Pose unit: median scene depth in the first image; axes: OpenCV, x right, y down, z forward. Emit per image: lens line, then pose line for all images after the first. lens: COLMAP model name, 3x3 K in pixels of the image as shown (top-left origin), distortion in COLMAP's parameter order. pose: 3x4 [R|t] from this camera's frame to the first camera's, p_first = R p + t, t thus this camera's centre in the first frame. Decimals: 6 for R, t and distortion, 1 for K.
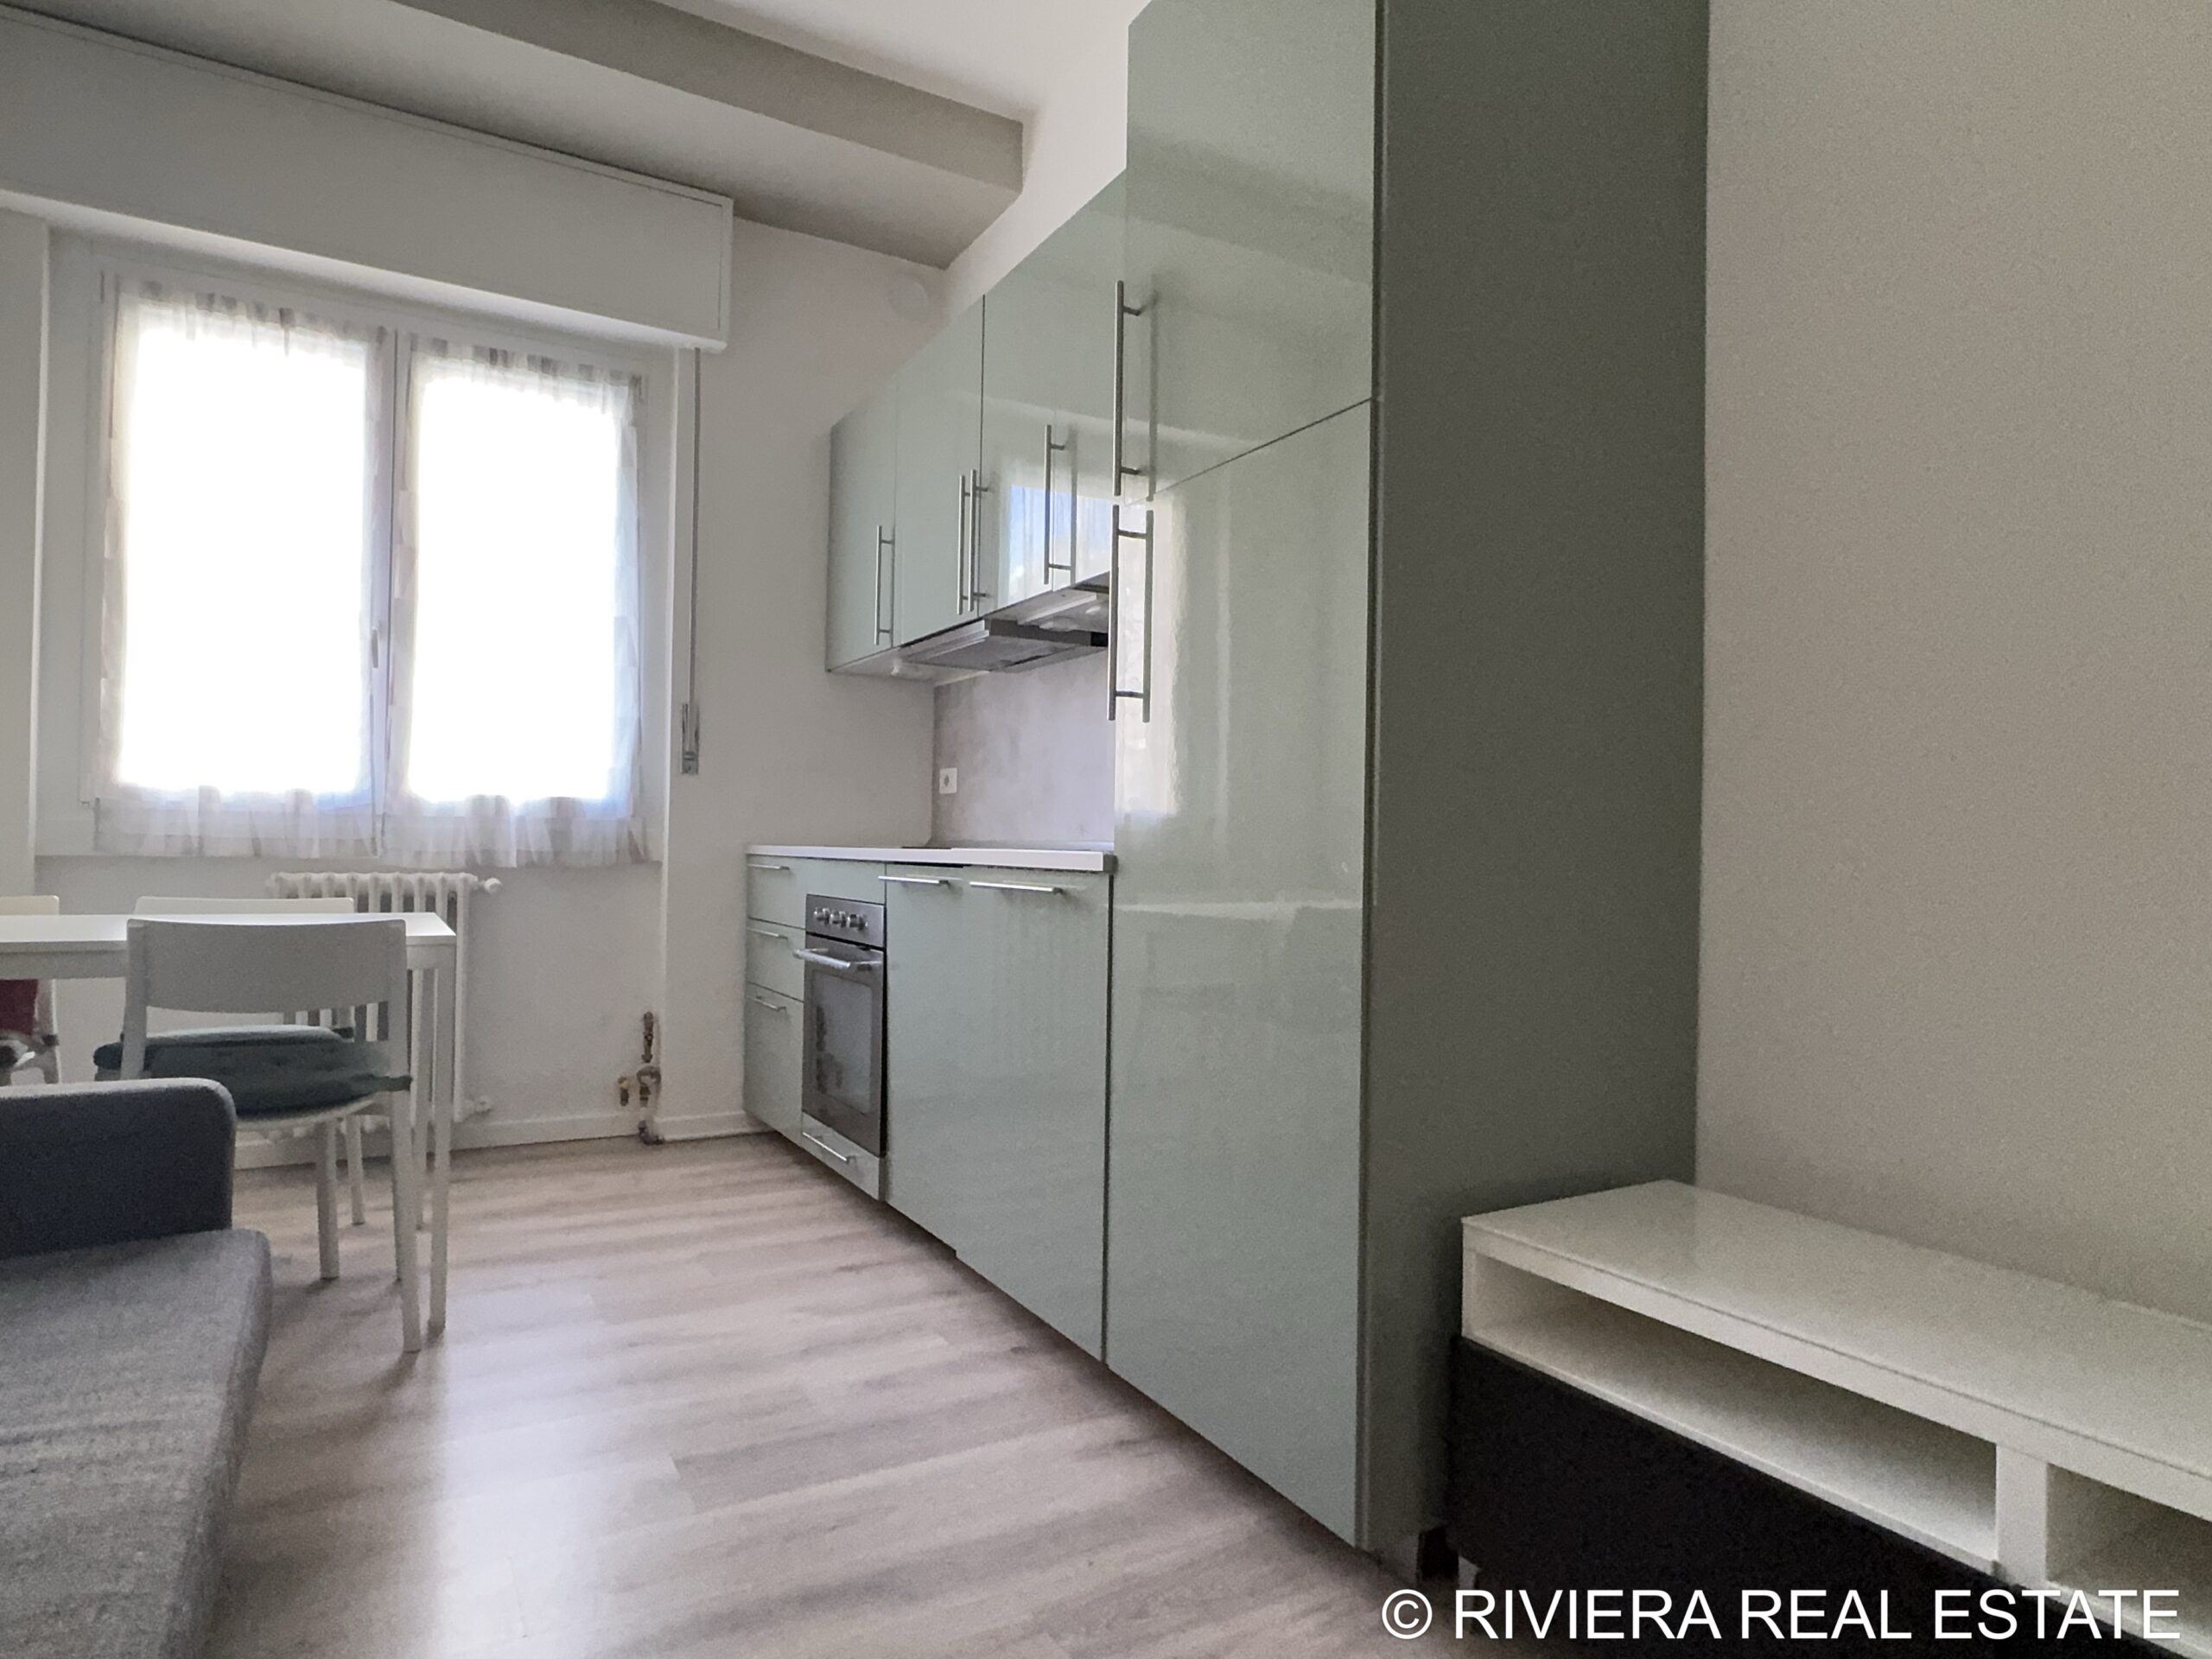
lens RADIAL K [[1279.3, 0, 1112.1], [0, 1279.3, 826.8], [0, 0, 1]] dist [-0.003242, -0.001388]
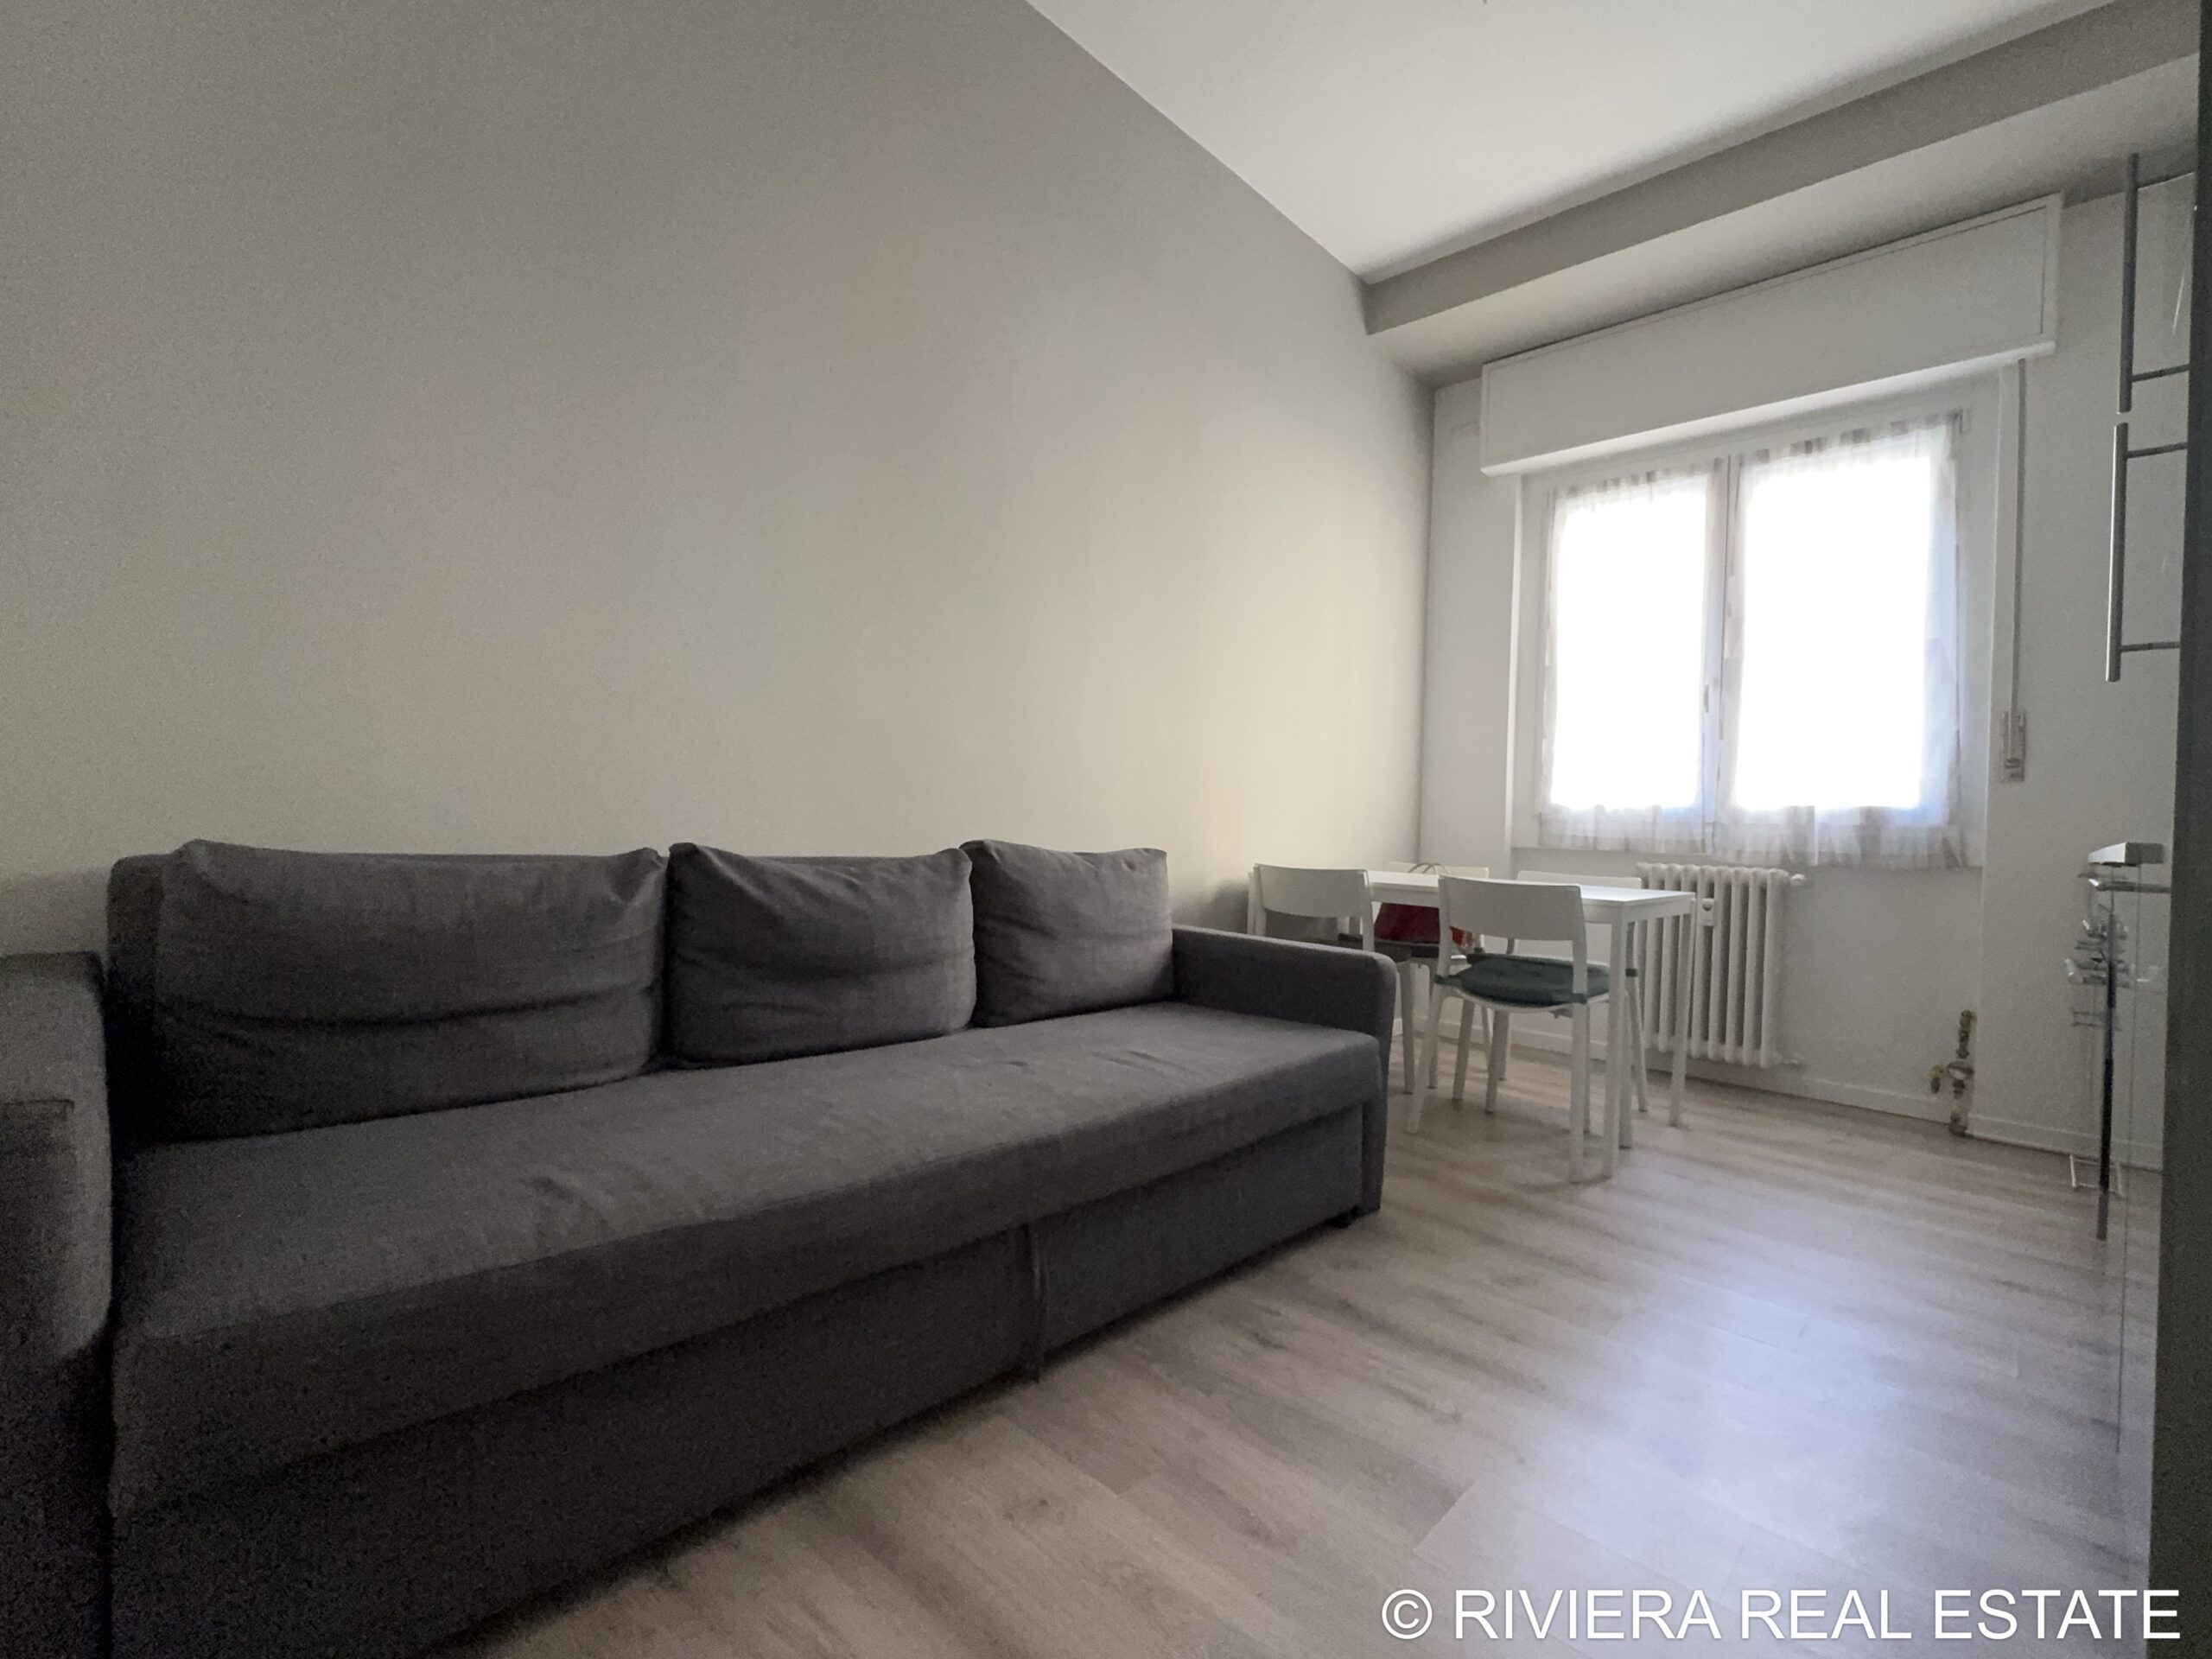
lens RADIAL K [[998.8, 0, 1104.5], [0, 998.8, 825.8], [0, 0, 1]] dist [0.002905, 0.001296]
pose [[0.277385, -0.006963, -0.960734, 0.252686], [-0.018270, 0.999755, -0.012521, 0.018488], [0.960585, 0.021026, 0.277190, 0.101243]]
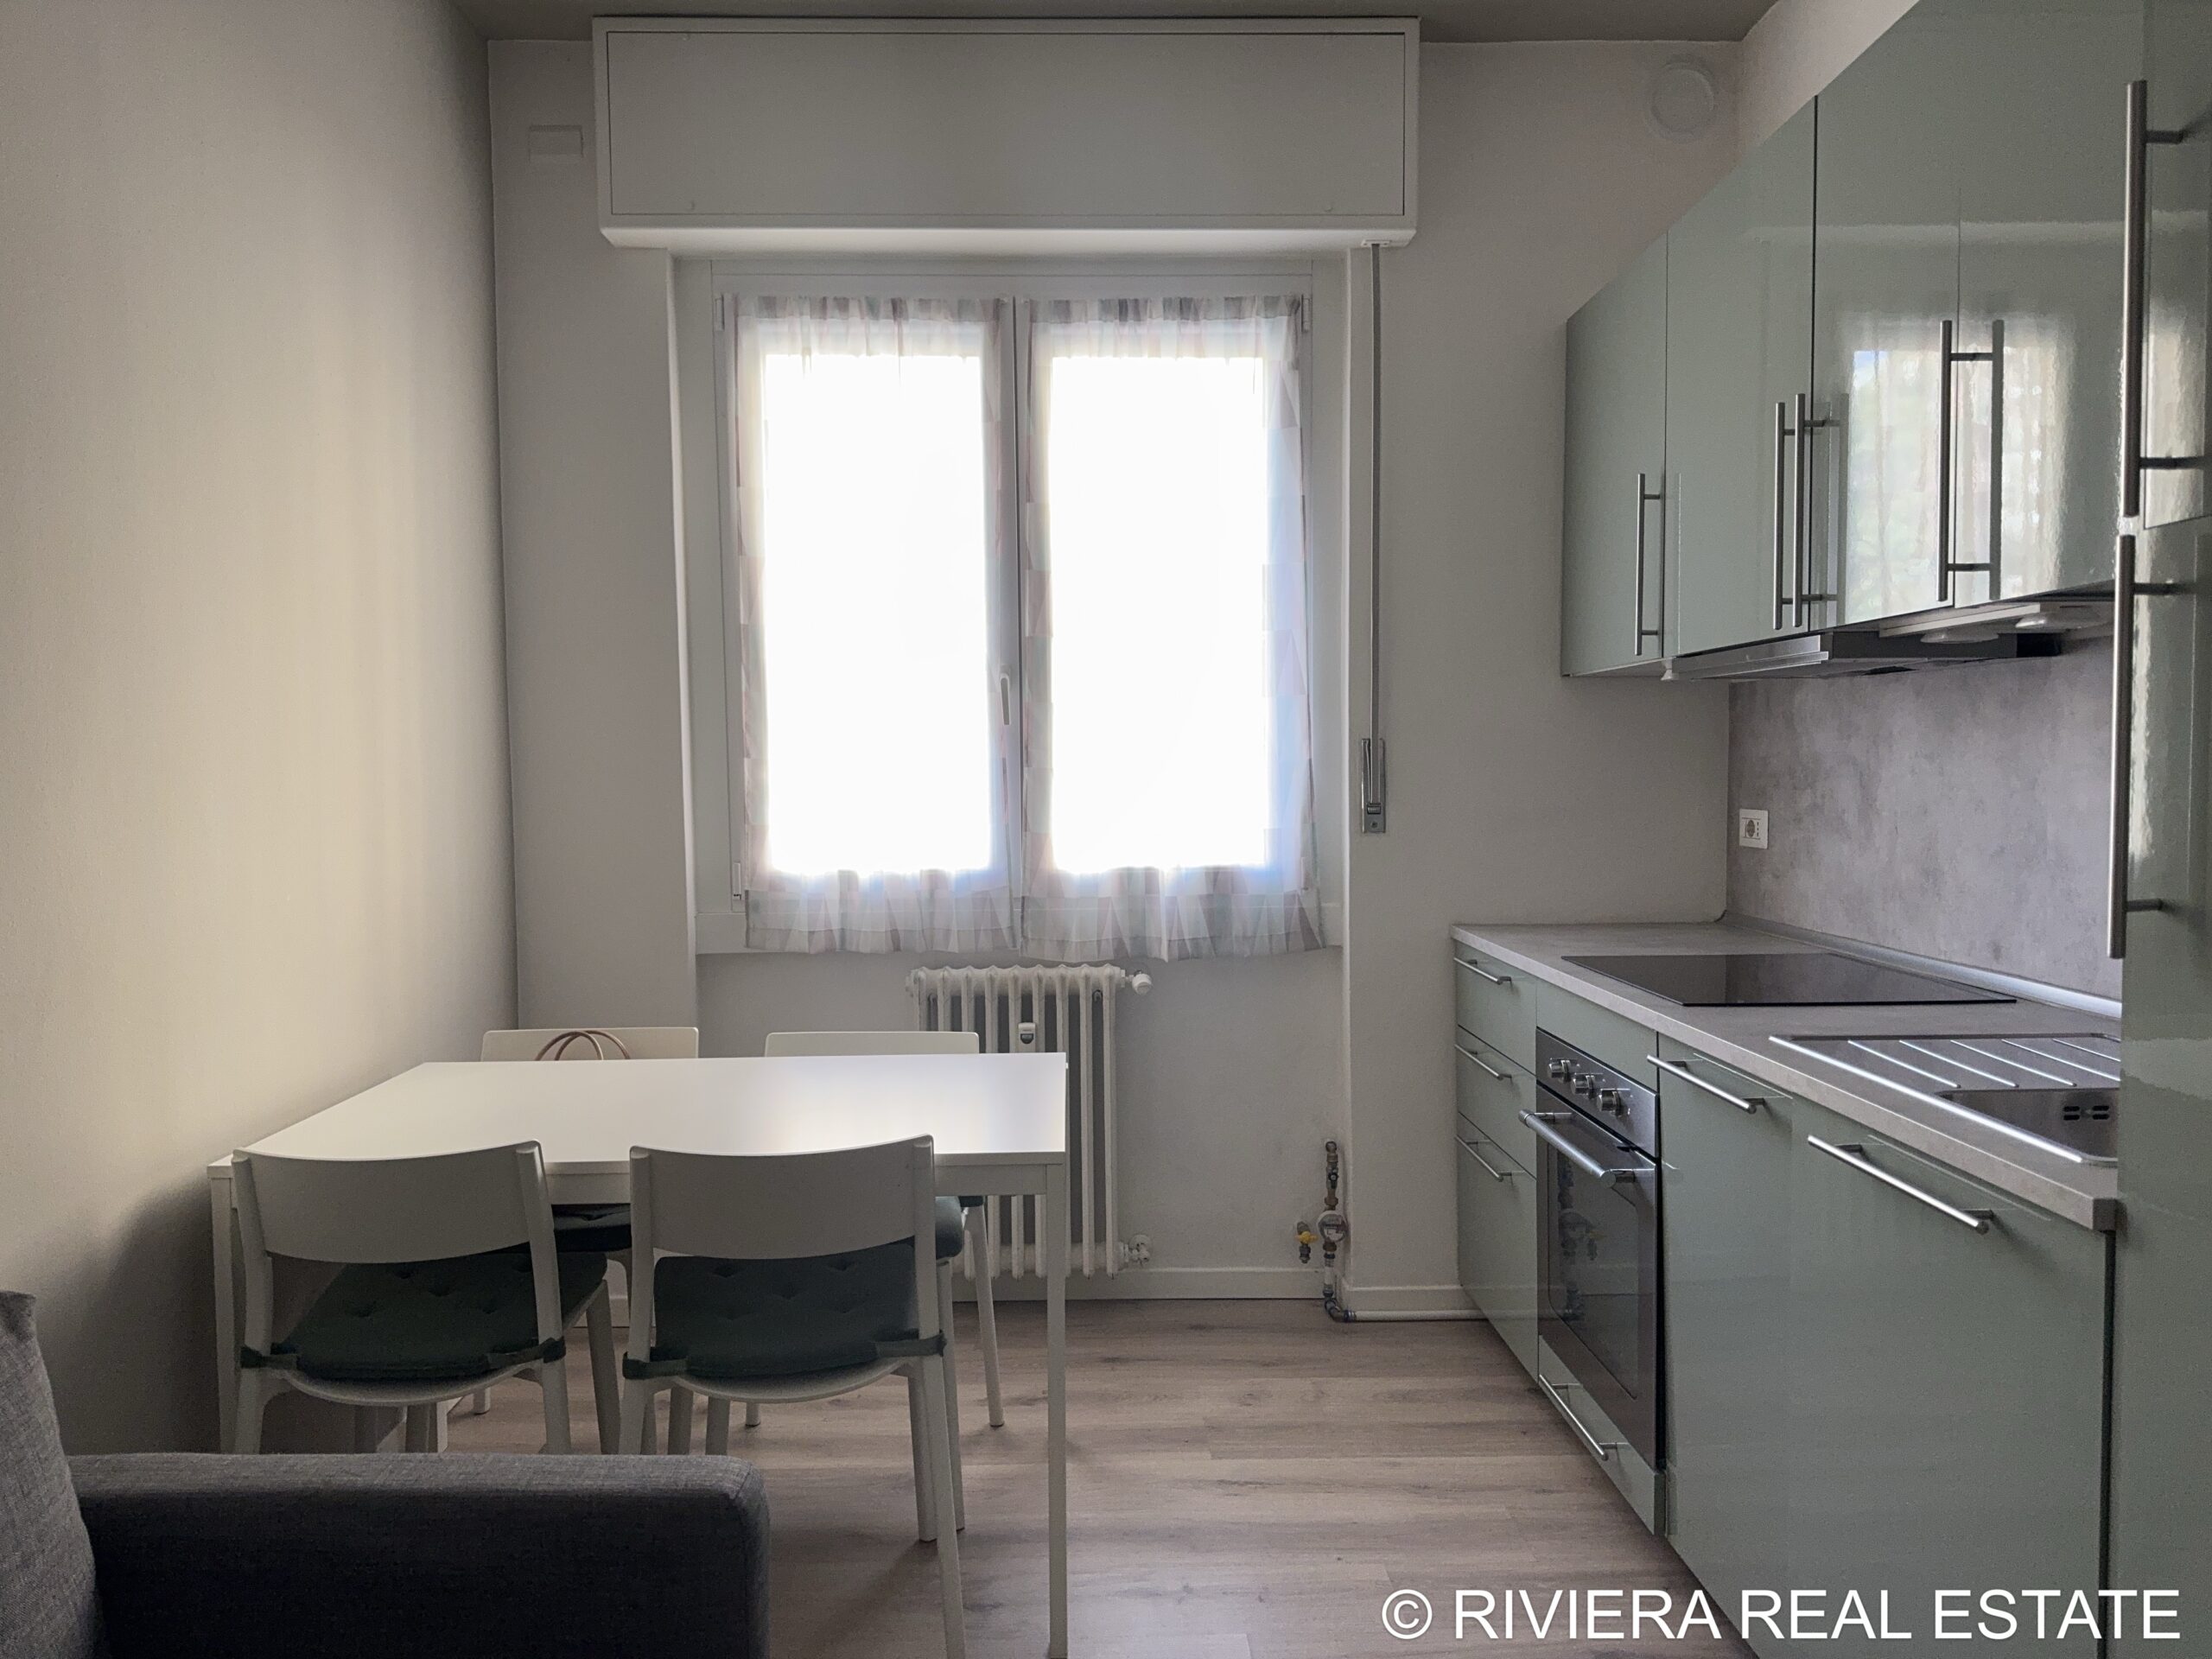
lens RADIAL K [[1575.5, 0, 1097.7], [0, 1575.5, 836.2], [0, 0, 1]] dist [0.057033, -0.024168]
pose [[0.872411, 0.000855, -0.488773, -0.024497], [0.031957, 0.997759, 0.058784, -0.107745], [0.487728, -0.066904, 0.870428, 0.131321]]
